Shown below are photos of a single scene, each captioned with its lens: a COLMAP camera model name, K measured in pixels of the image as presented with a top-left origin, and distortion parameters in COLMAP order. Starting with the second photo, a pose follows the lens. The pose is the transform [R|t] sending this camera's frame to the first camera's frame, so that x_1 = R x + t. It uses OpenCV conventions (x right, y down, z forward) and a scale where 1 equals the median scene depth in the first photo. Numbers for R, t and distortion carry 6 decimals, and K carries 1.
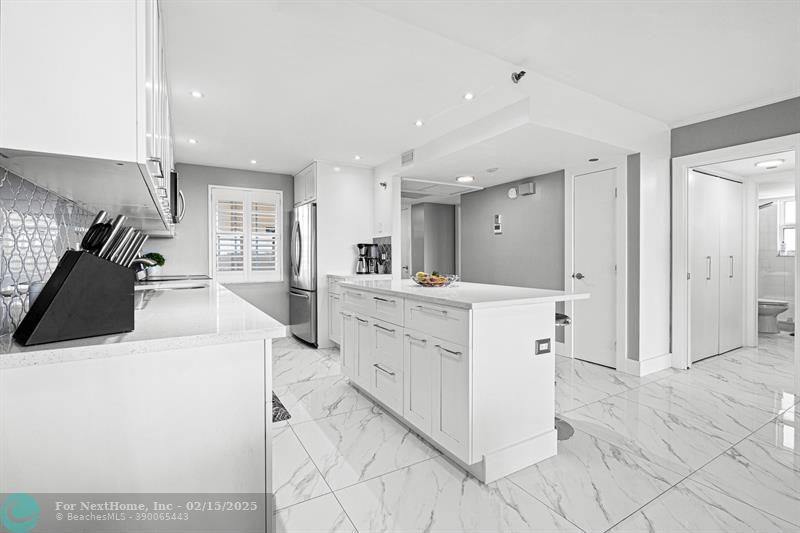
lens RADIAL K [[374.2, 0, 398.6], [0, 374.2, 261.8], [0, 0, 1]] dist [0.000634, -0.000018]
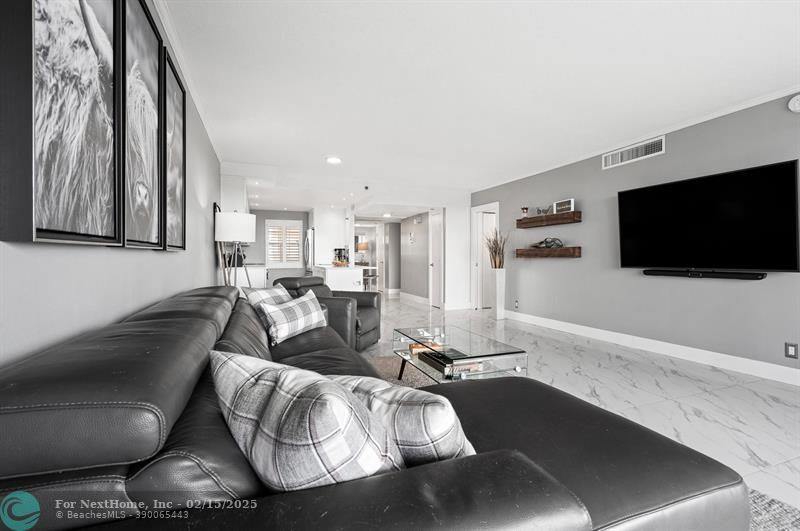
lens RADIAL K [[374.2, 0, 398.6], [0, 374.2, 260.8], [0, 0, 1]] dist [0.000634, -0.000018]
pose [[0.985663, 0.001702, -0.168720, 0.555974], [-0.001645, 0.999999, 0.000476, 0.014826], [0.168721, -0.000191, 0.985664, -0.893544]]
